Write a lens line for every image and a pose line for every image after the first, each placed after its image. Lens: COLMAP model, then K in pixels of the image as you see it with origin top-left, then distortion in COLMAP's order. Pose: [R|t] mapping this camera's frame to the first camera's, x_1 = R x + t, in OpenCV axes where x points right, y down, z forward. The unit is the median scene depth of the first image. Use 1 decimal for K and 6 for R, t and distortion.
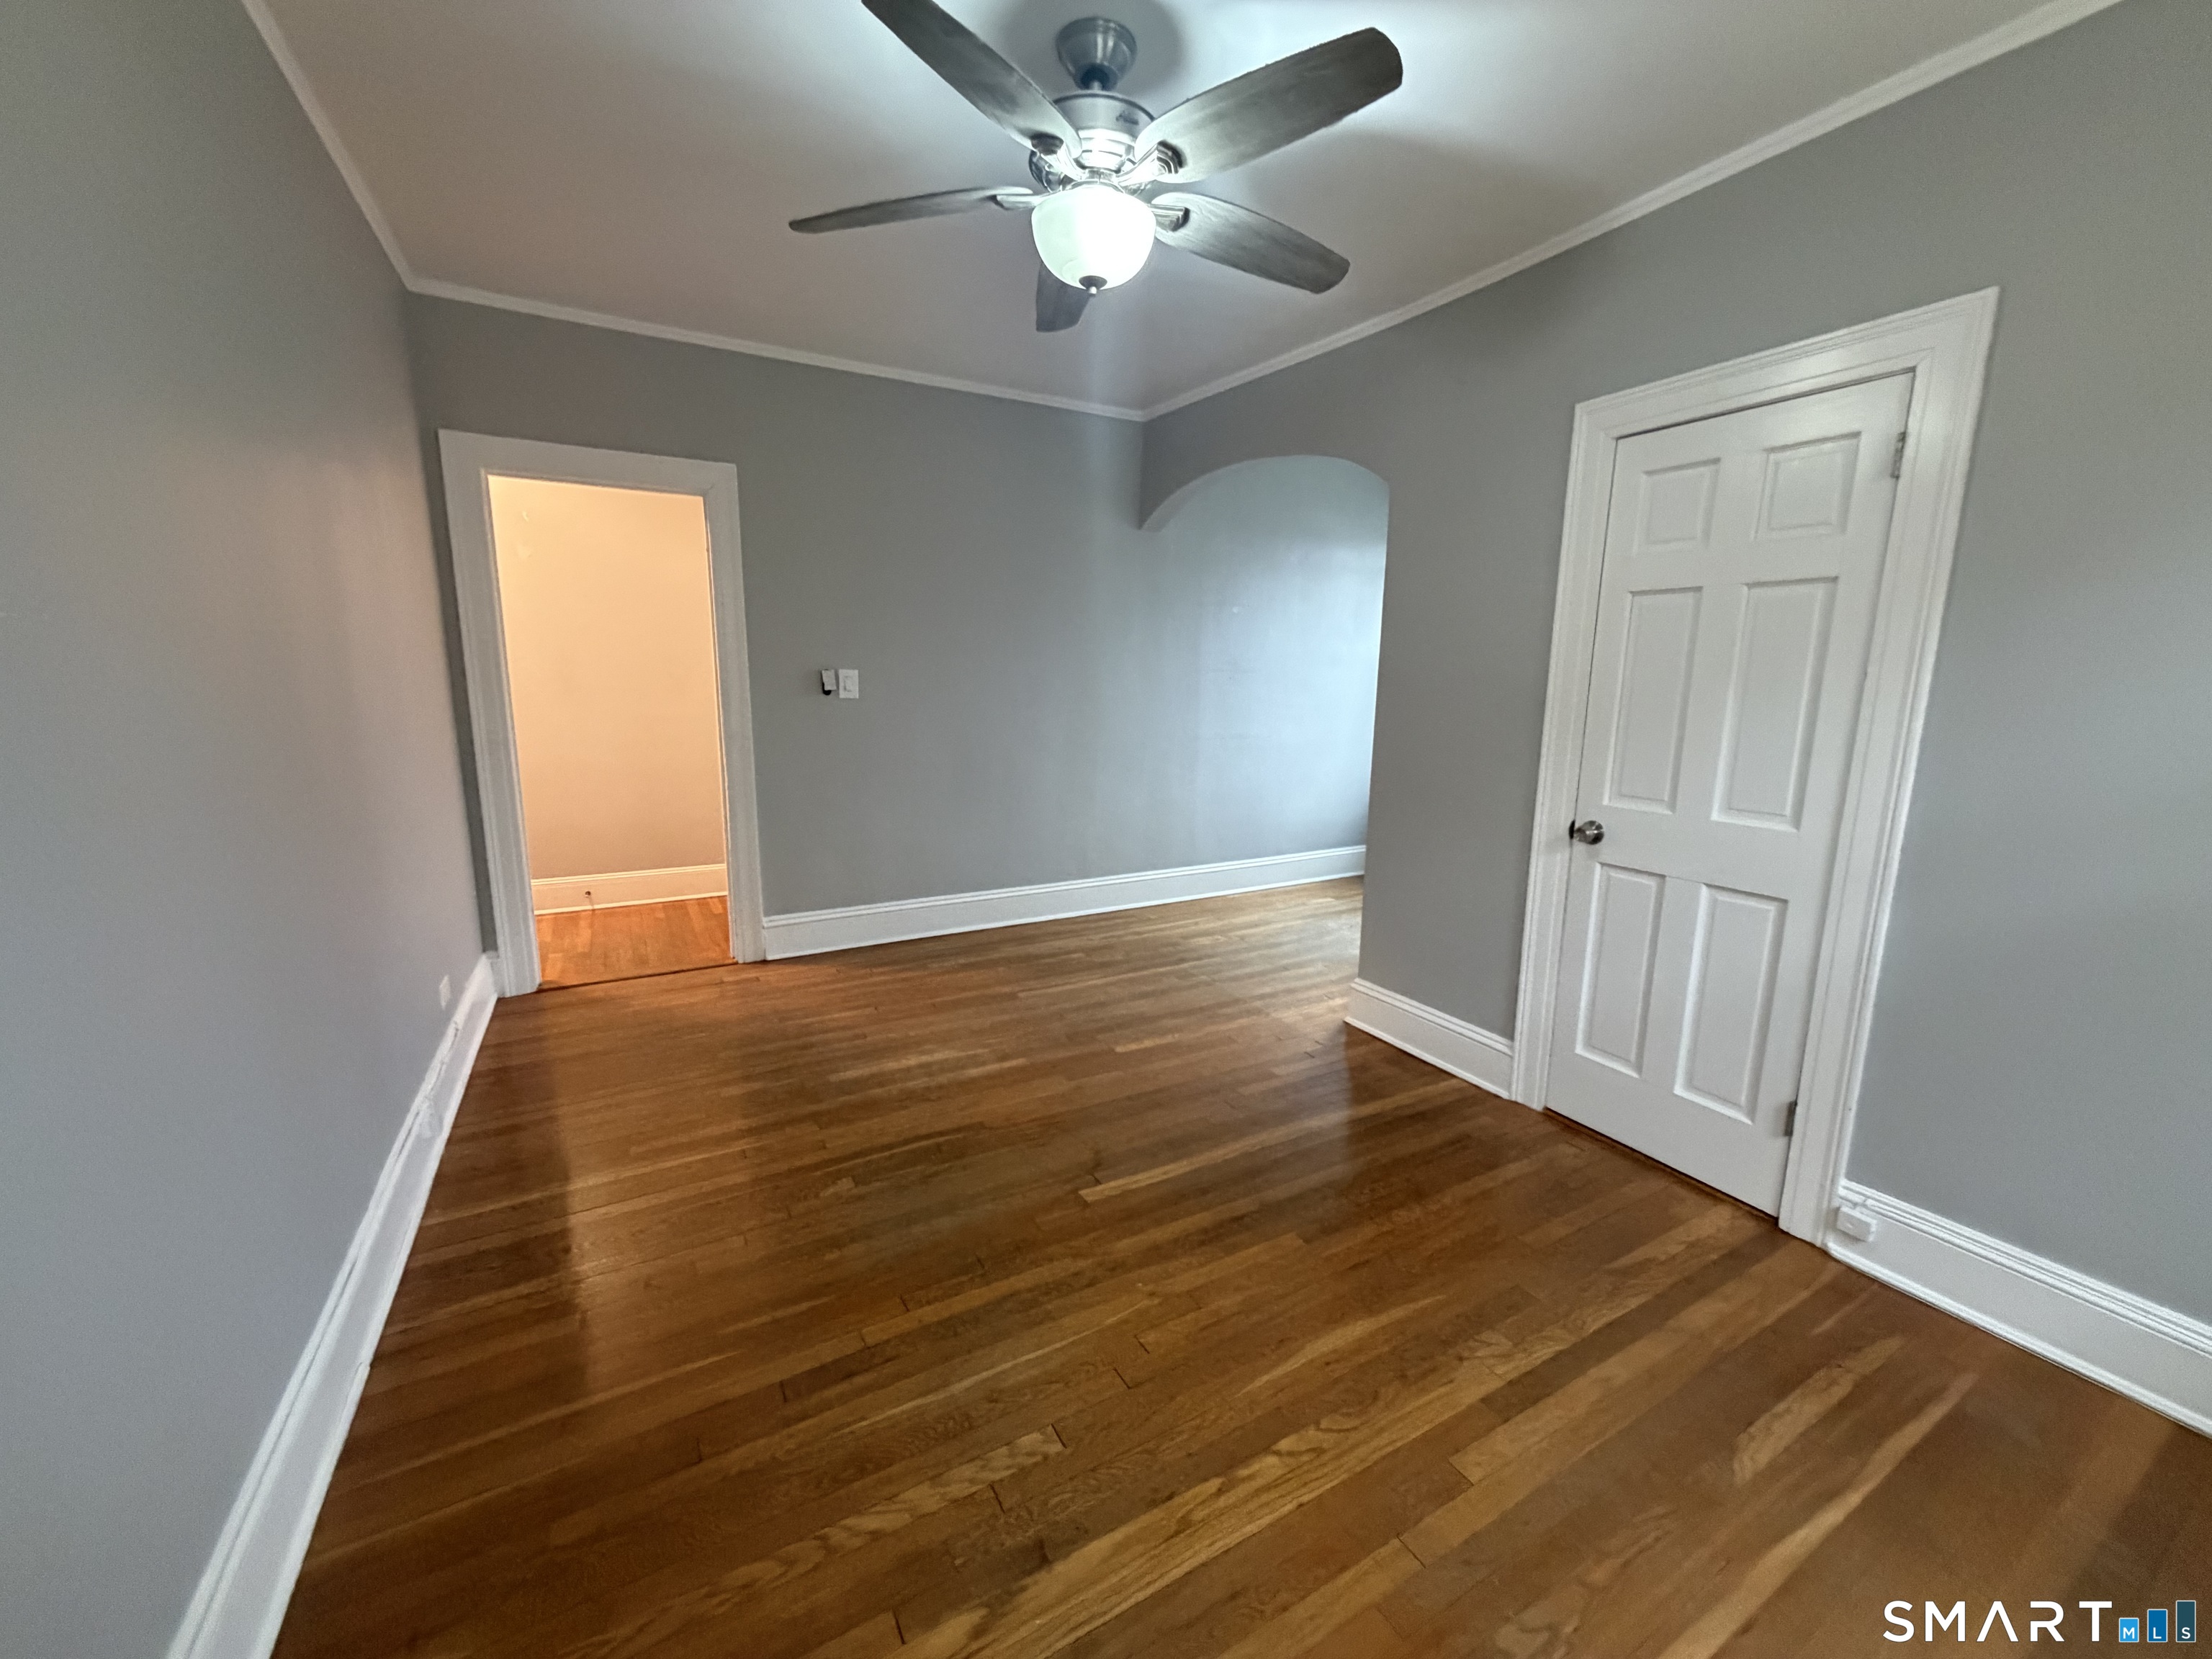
lens RADIAL K [[911.0, 0, 1108.5], [0, 911.0, 840.9], [0, 0, 1]] dist [0.000205, -0.000176]
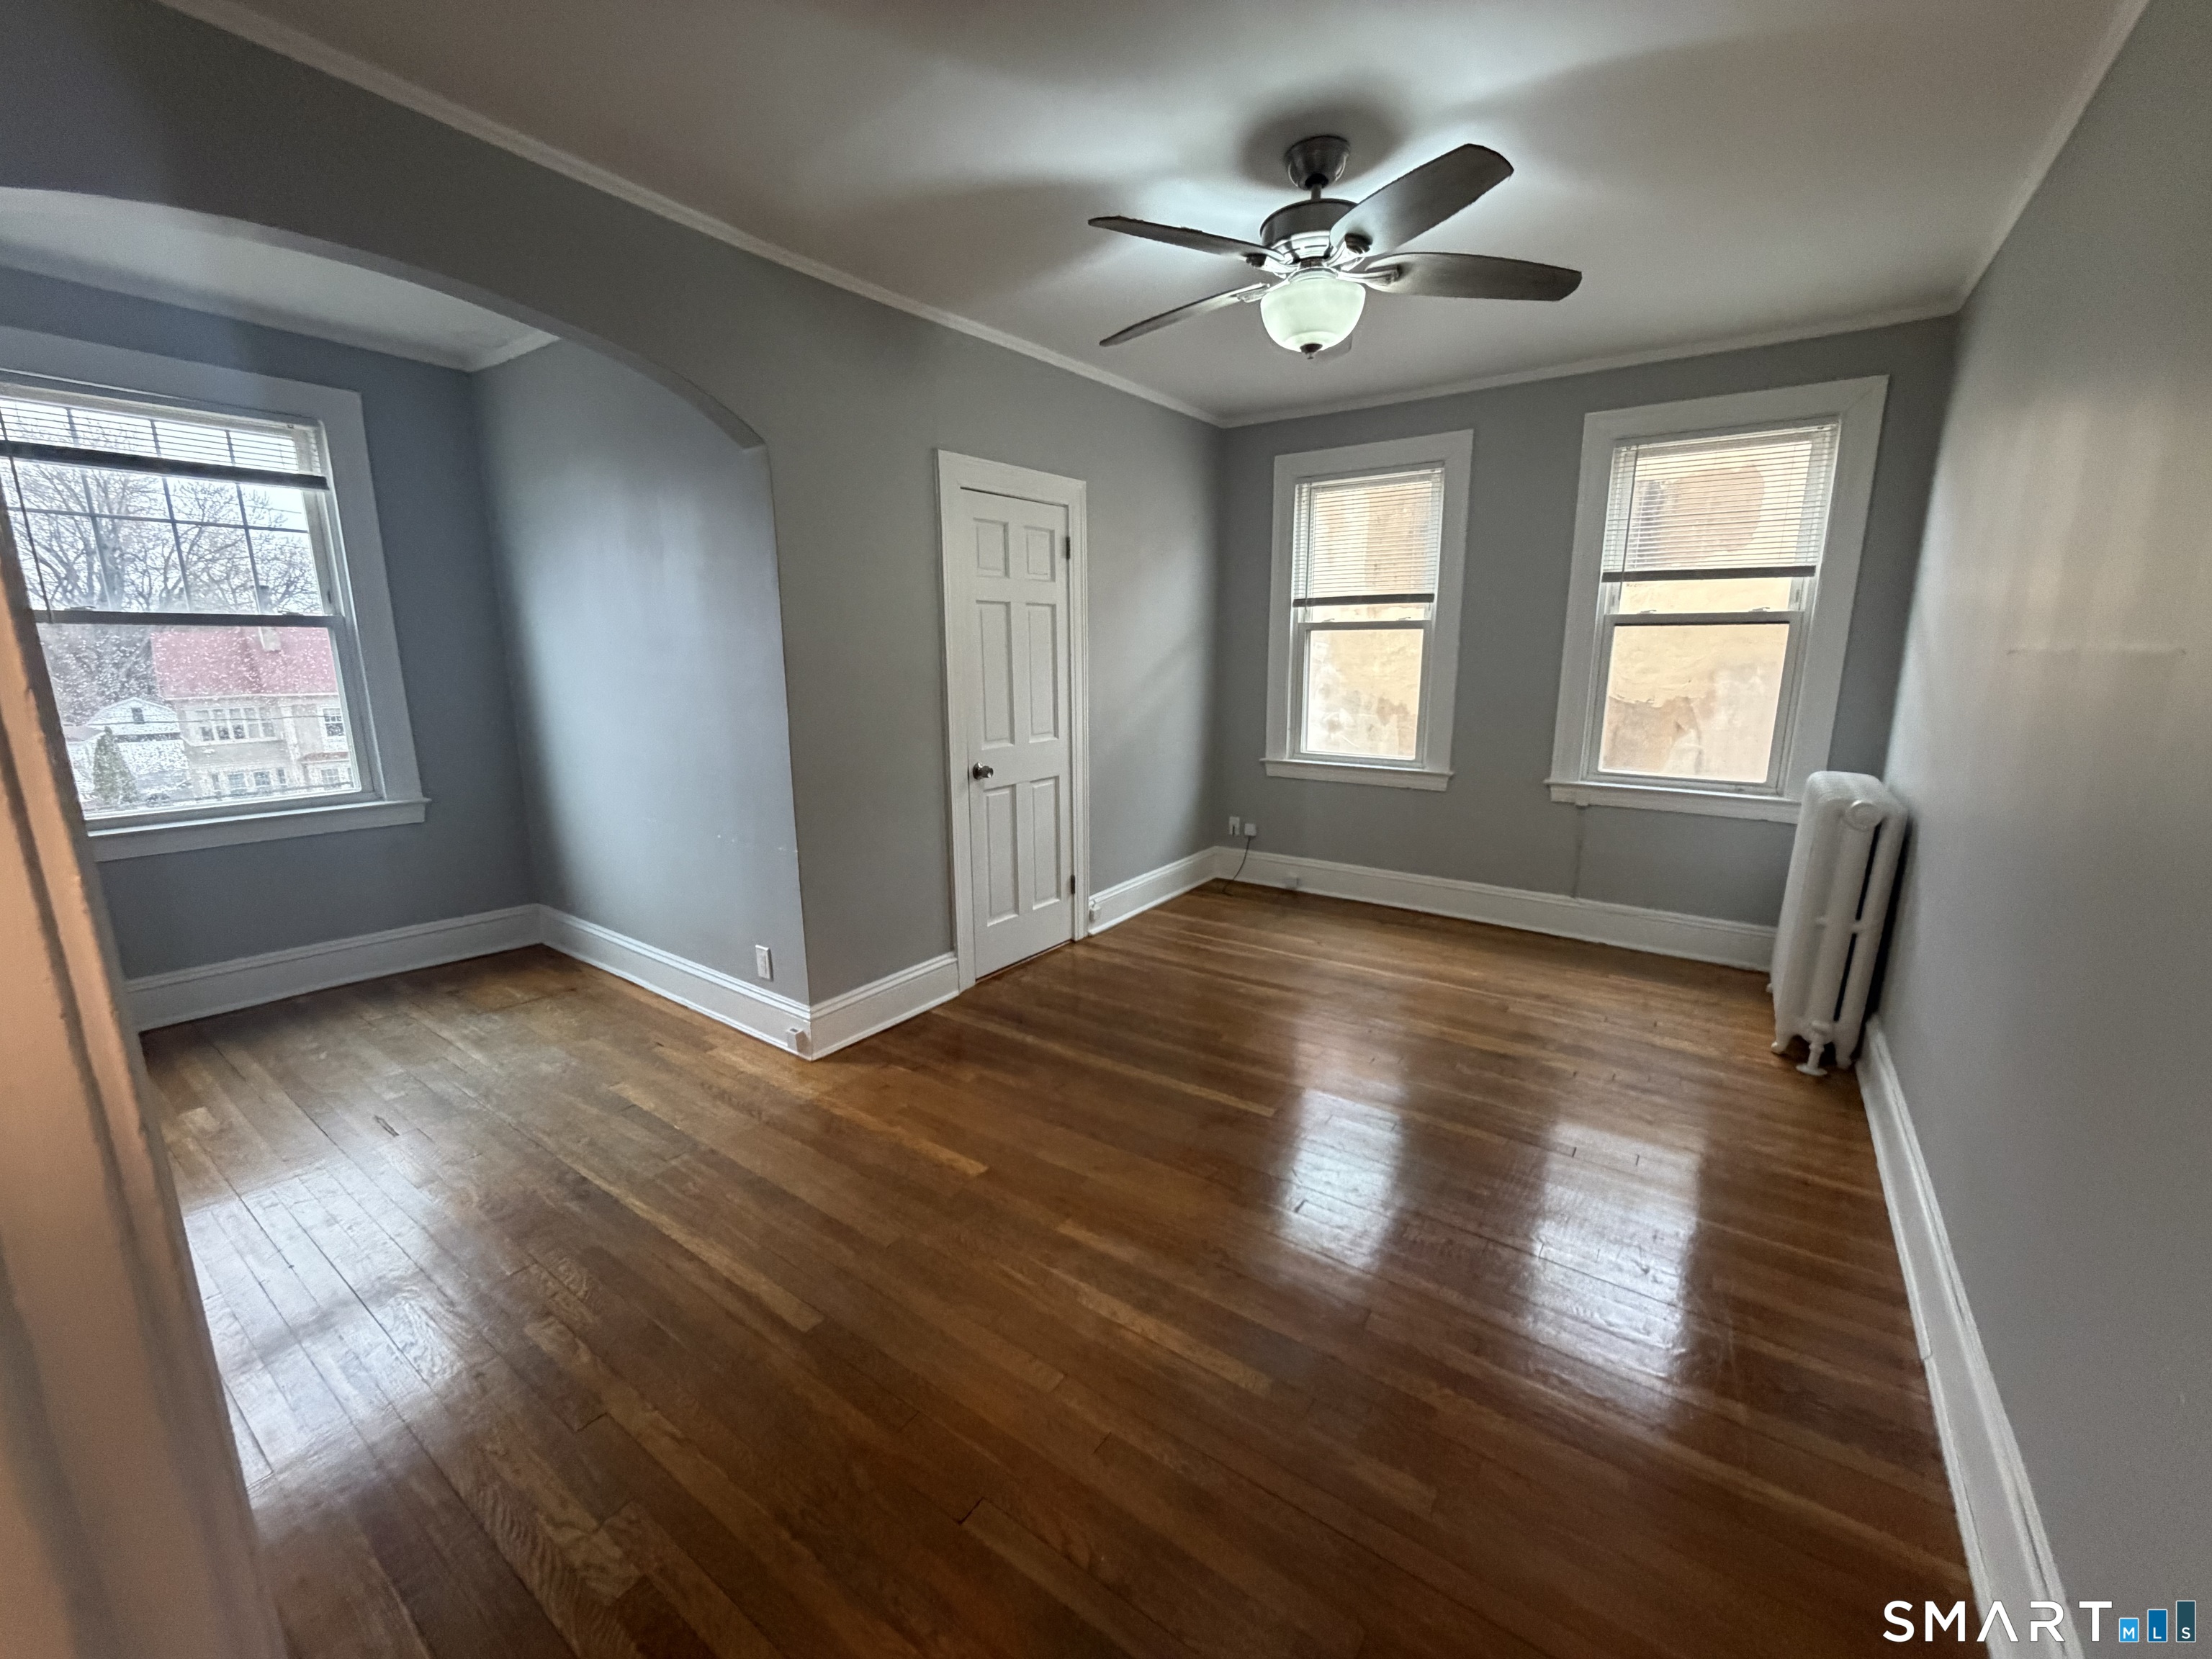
lens RADIAL K [[911.0, 0, 1108.5], [0, 911.0, 840.9], [0, 0, 1]] dist [0.000205, -0.000176]
pose [[-0.454145, -0.200636, 0.868042, -0.790949], [0.161959, 0.939487, 0.301884, -0.295701], [-0.876083, 0.277686, -0.394168, 1.387688]]
